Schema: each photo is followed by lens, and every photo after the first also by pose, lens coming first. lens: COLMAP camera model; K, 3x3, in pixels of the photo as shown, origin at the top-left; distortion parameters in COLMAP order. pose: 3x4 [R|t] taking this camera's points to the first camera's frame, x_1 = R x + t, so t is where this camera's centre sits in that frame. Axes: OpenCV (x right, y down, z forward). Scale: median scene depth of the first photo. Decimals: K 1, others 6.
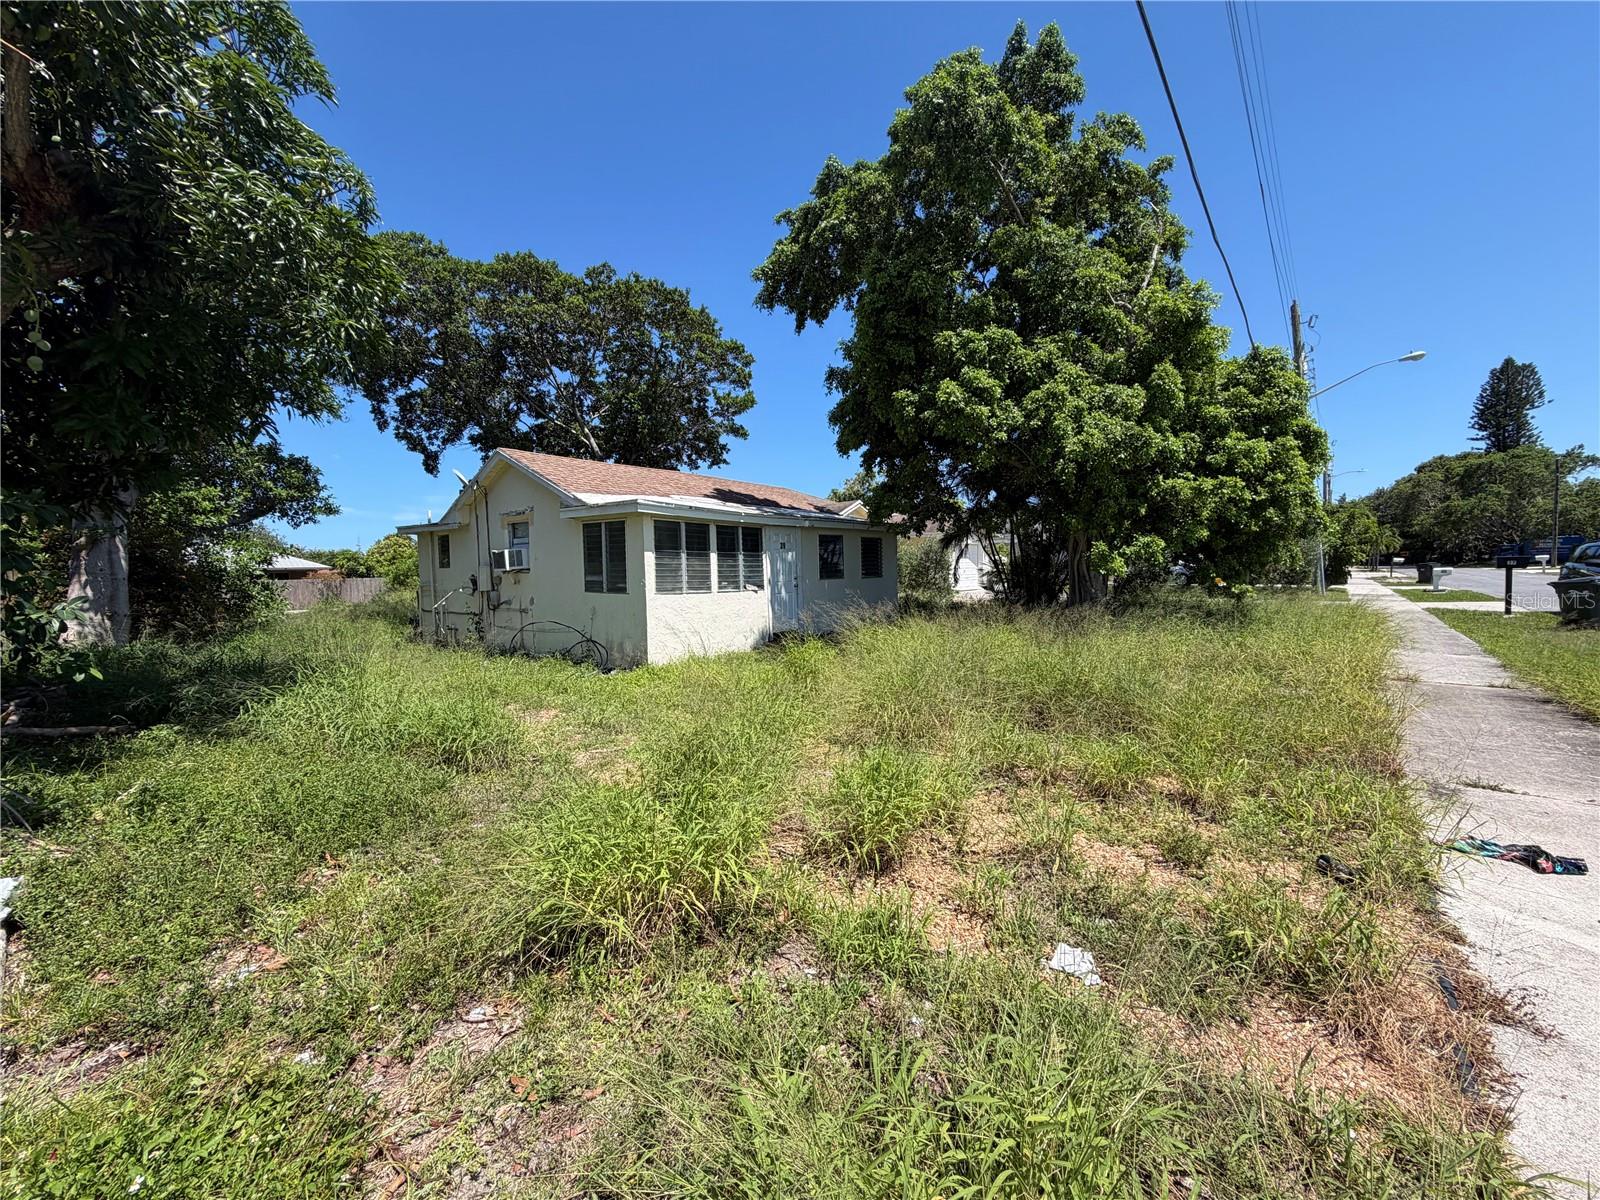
lens RADIAL K [[640.6, 0, 800.8], [0, 640.6, 598.6], [0, 0, 1]] dist [-0.002961, -0.000187]
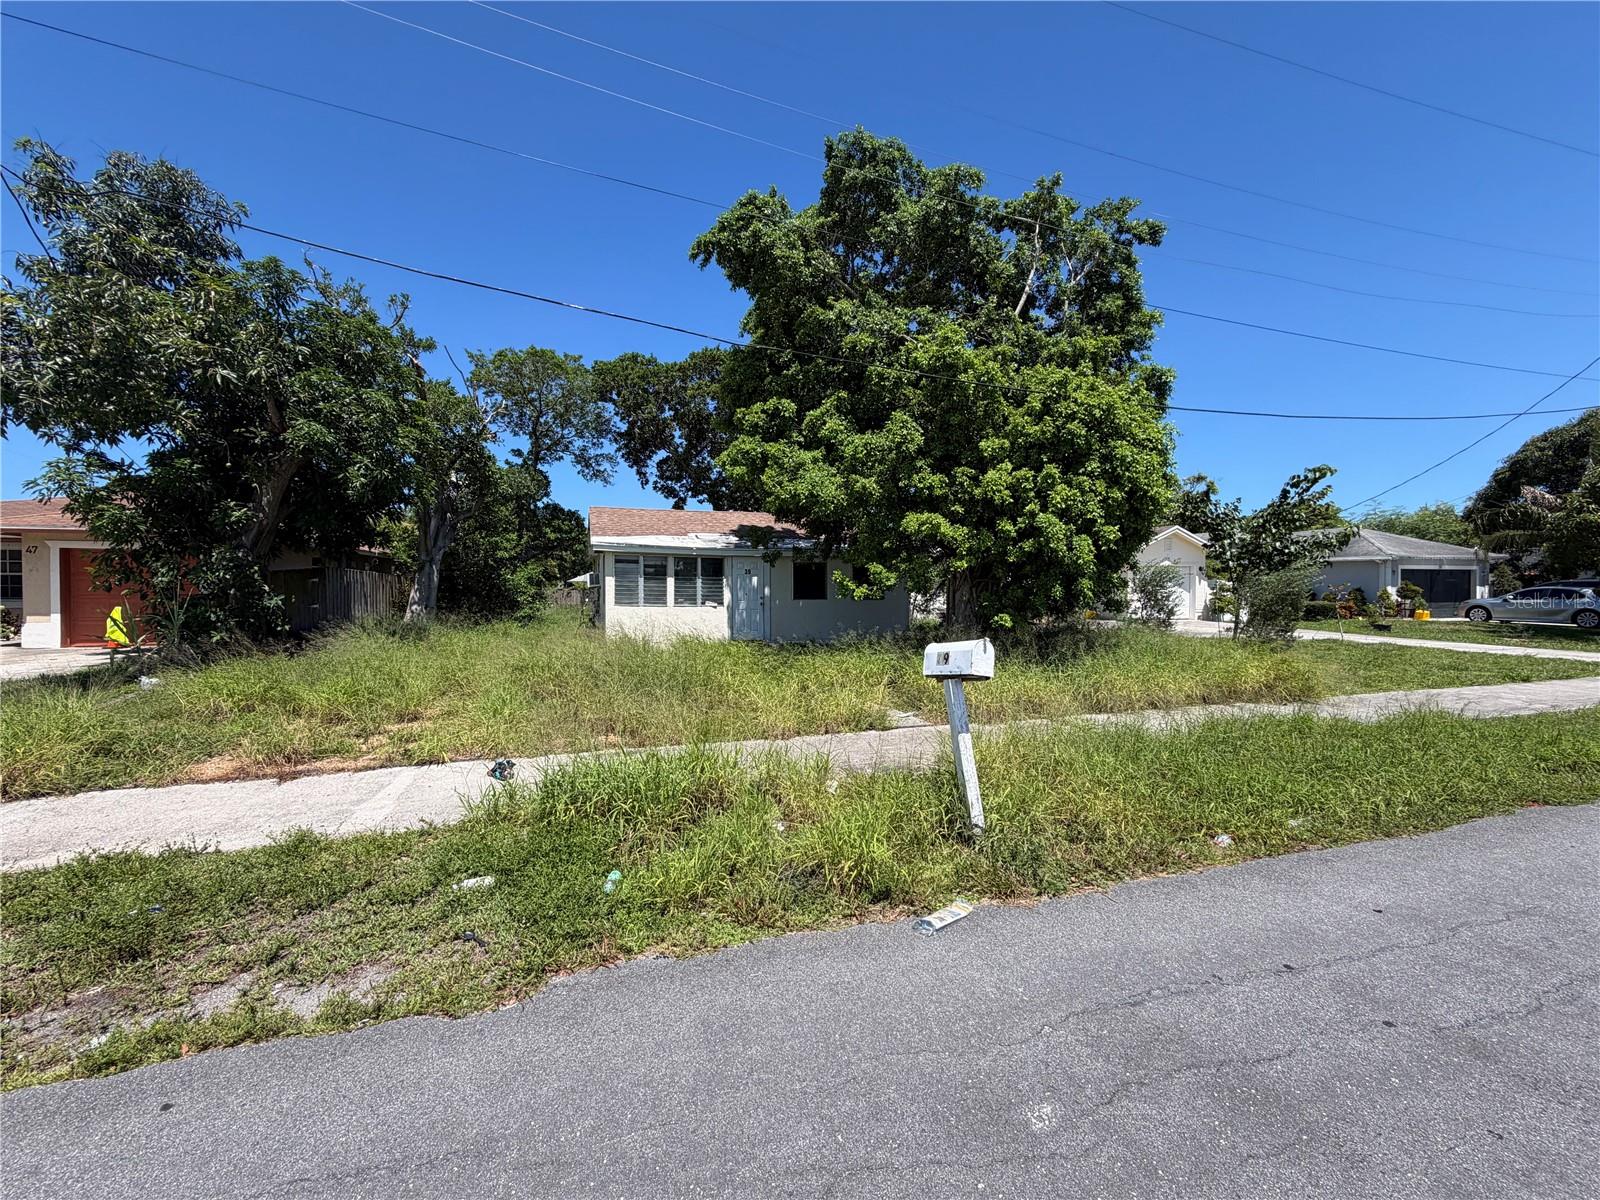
lens RADIAL K [[640.6, 0, 794.5], [0, 640.6, 600.4], [0, 0, 1]] dist [-0.002961, -0.000187]
pose [[0.842880, 0.030576, -0.537232, 0.795761], [-0.044237, 0.998942, -0.012551, -0.016702], [0.536280, 0.034345, 0.843341, -0.004085]]
